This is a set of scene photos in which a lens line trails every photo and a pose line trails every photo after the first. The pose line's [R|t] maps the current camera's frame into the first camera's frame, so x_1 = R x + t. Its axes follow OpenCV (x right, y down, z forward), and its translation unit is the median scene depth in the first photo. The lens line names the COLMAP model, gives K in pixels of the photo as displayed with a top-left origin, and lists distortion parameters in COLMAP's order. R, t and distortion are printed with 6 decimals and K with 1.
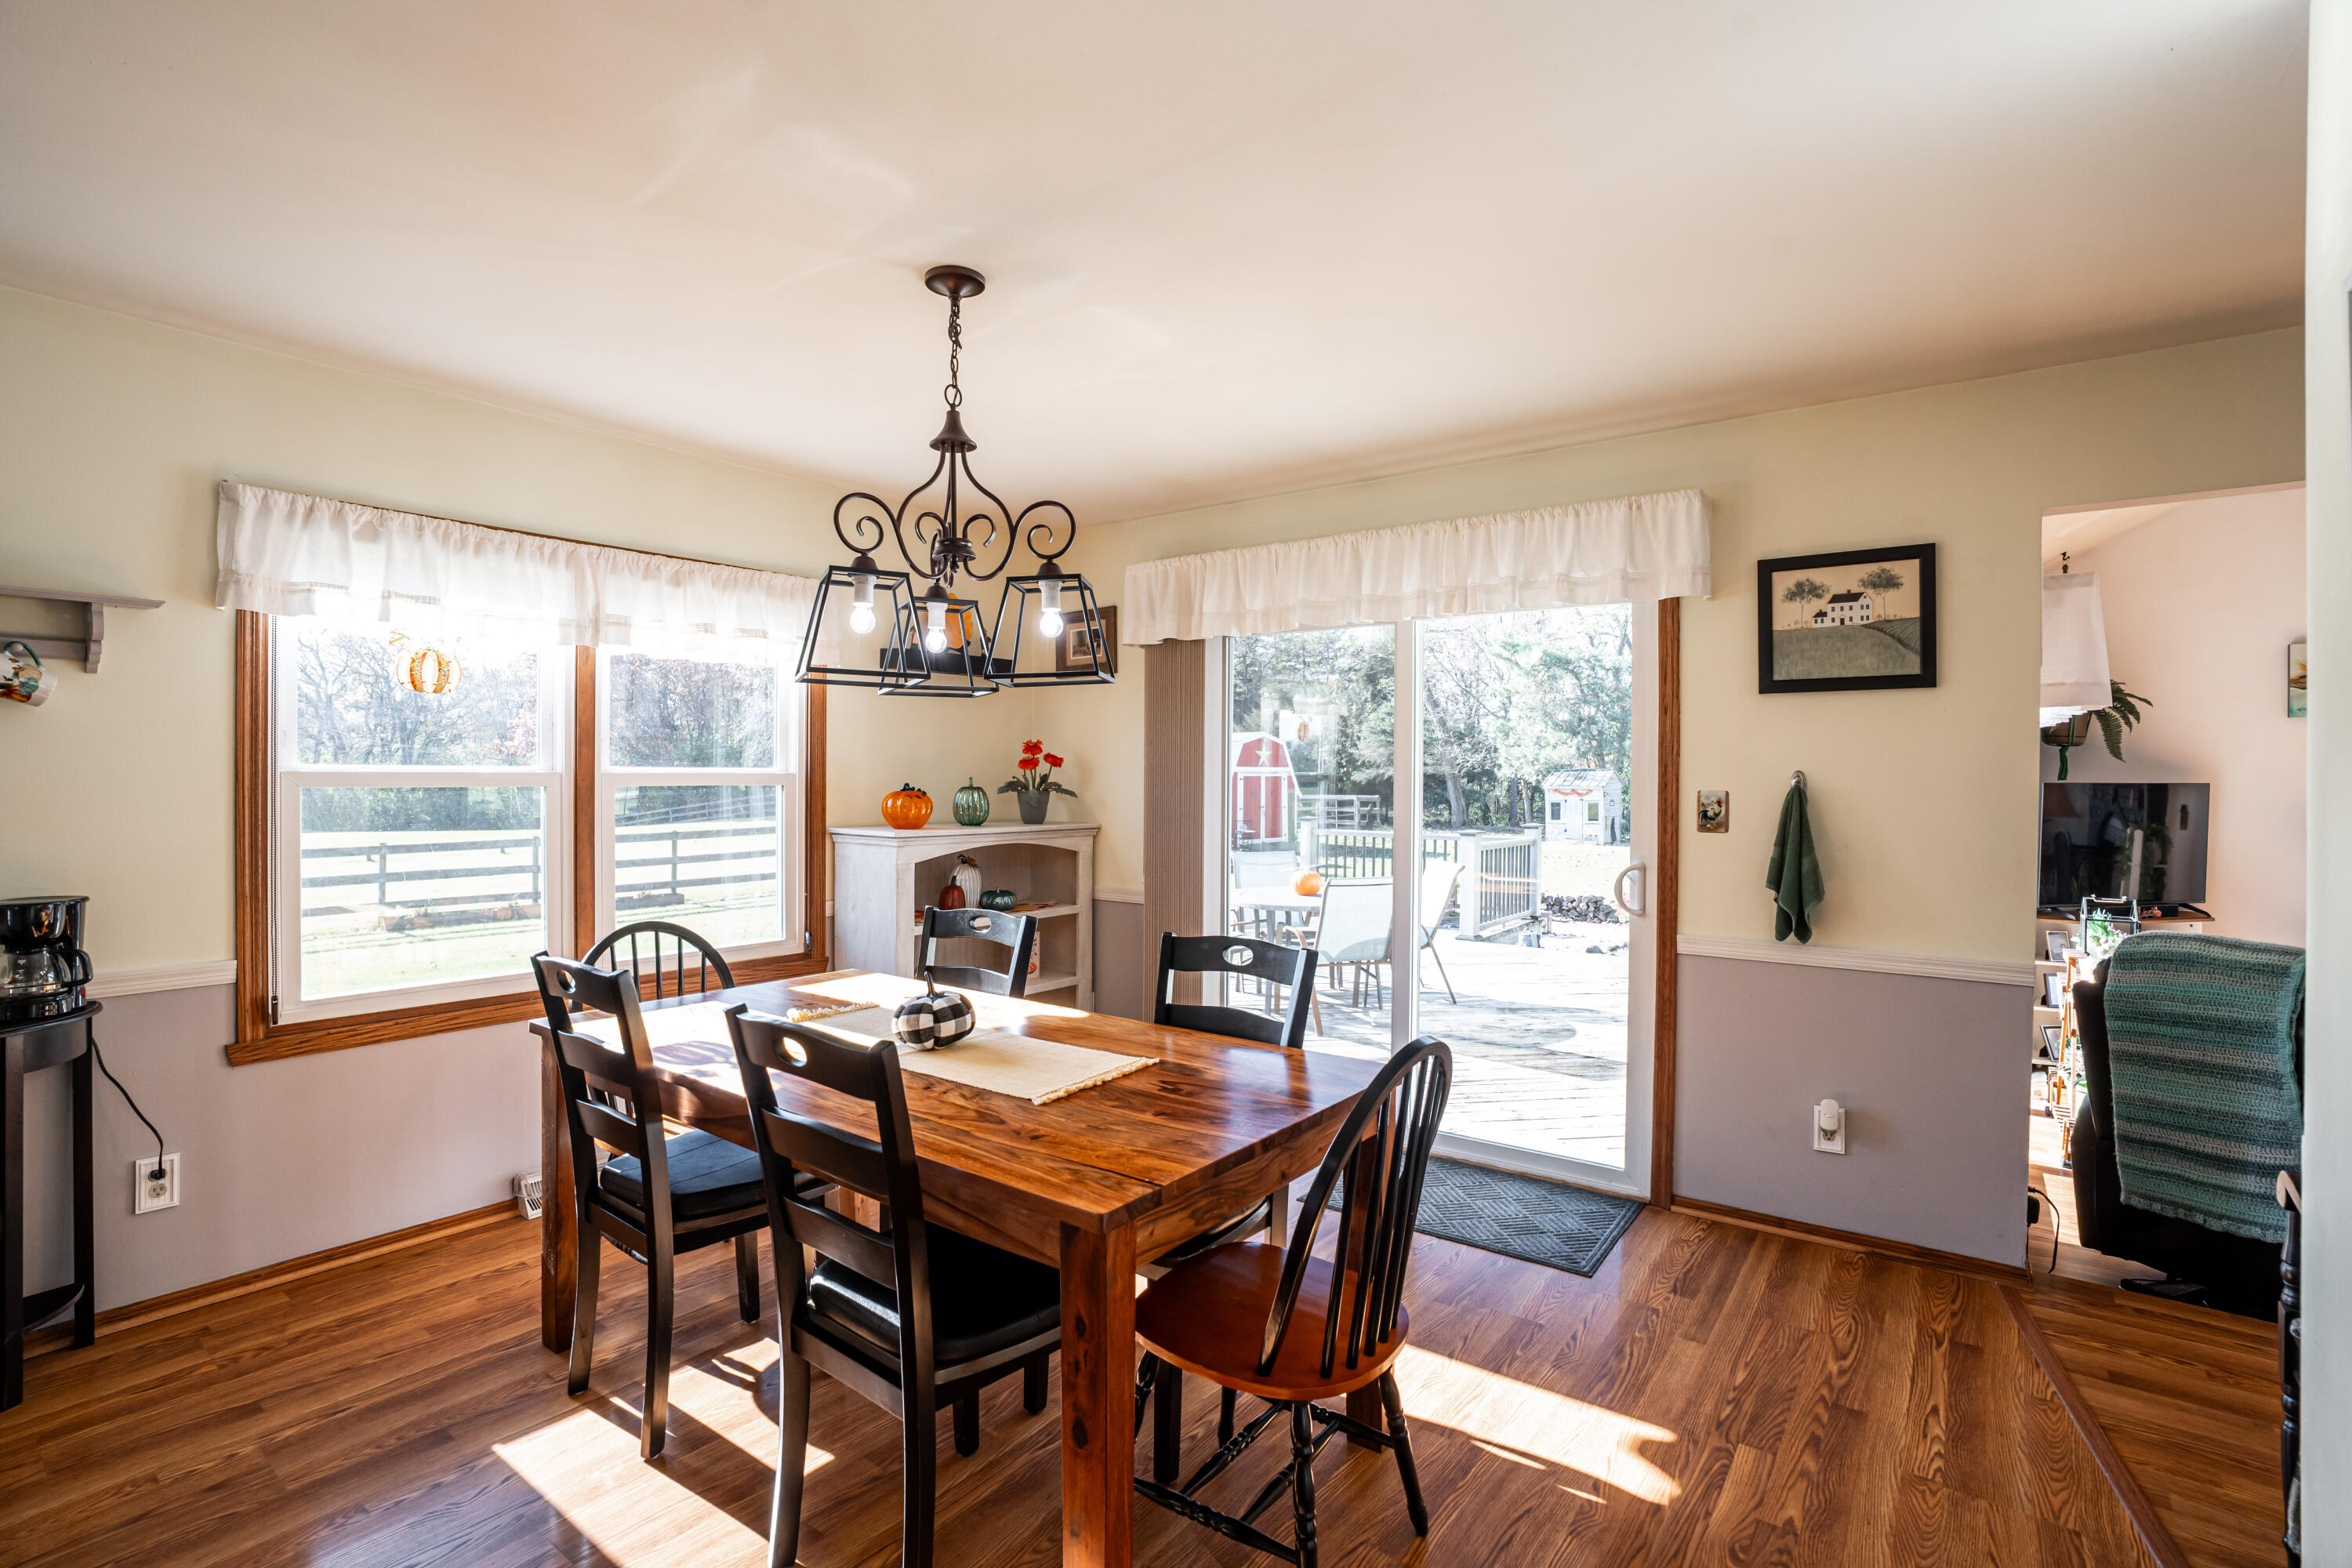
lens RADIAL K [[1059.3, 0, 1189.9], [0, 1059.3, 780.3], [0, 0, 1]] dist [-0.019299, -0.000405]
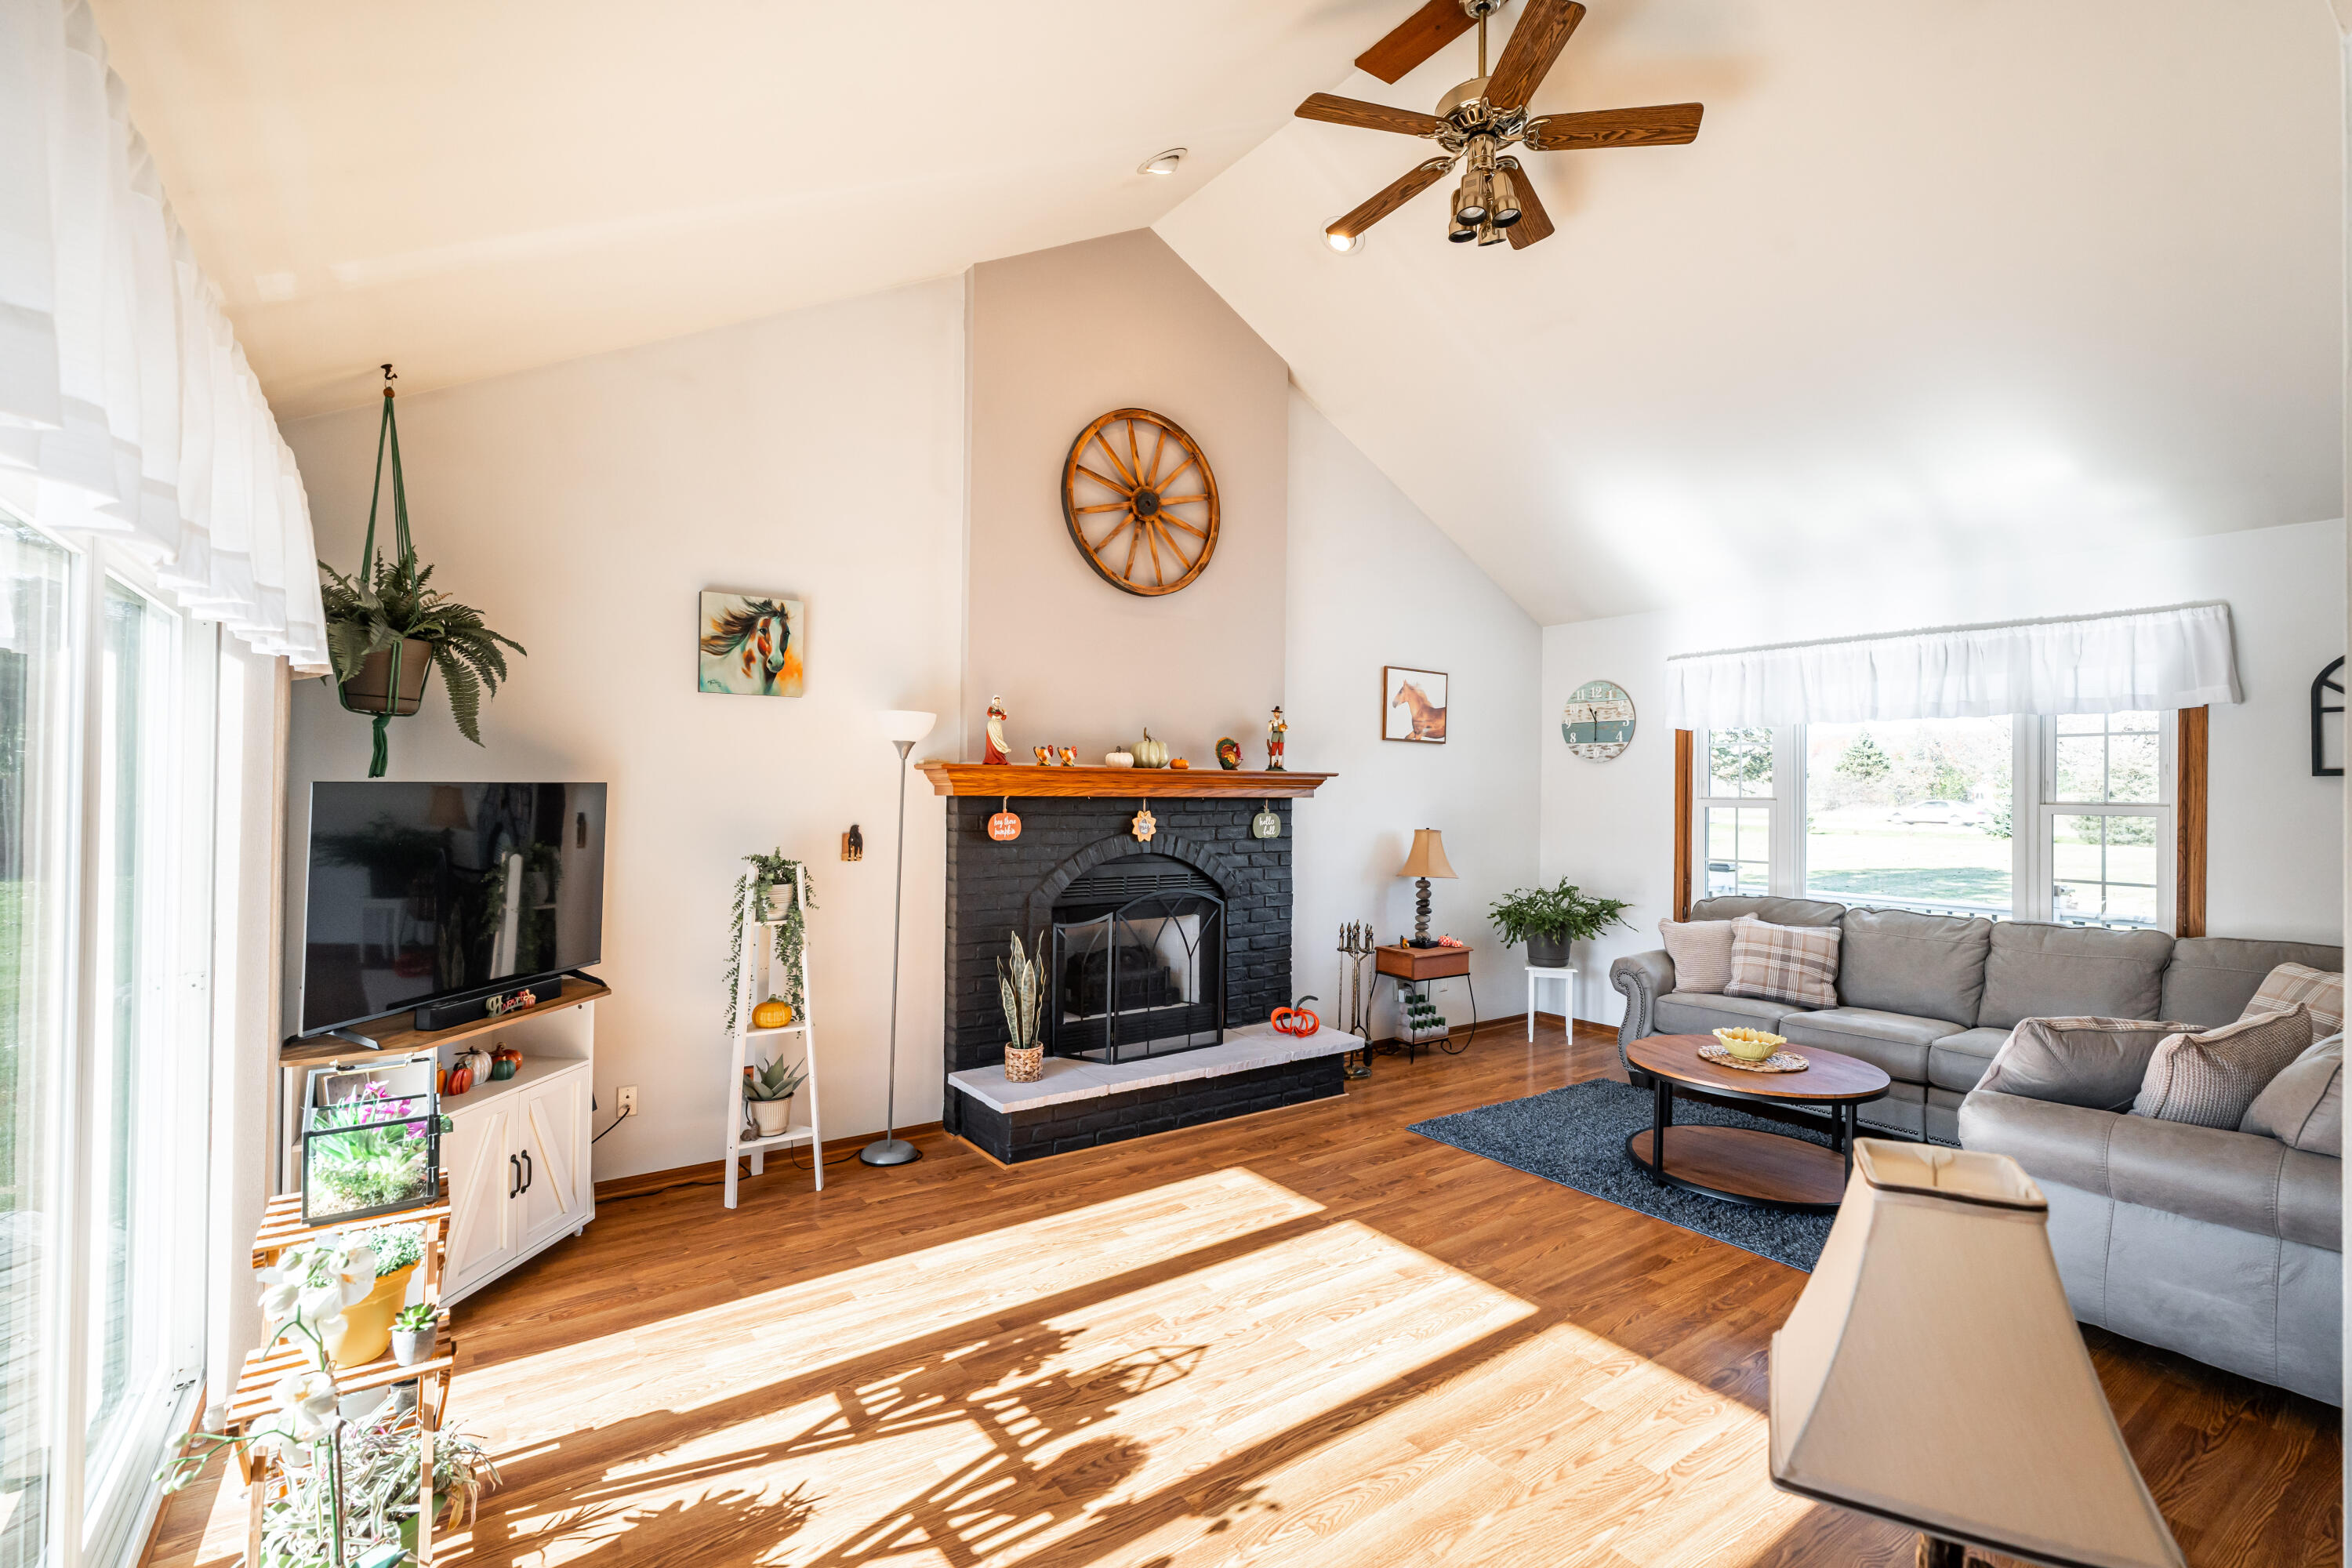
lens RADIAL K [[1059.3, 0, 1180.1], [0, 1059.3, 779.9], [0, 0, 1]] dist [-0.019299, -0.000405]
pose [[0.314381, -0.001743, 0.949295, 0.425161], [-0.000321, 0.999998, 0.001943, 0.000114], [-0.949297, -0.000915, 0.314379, 0.408425]]
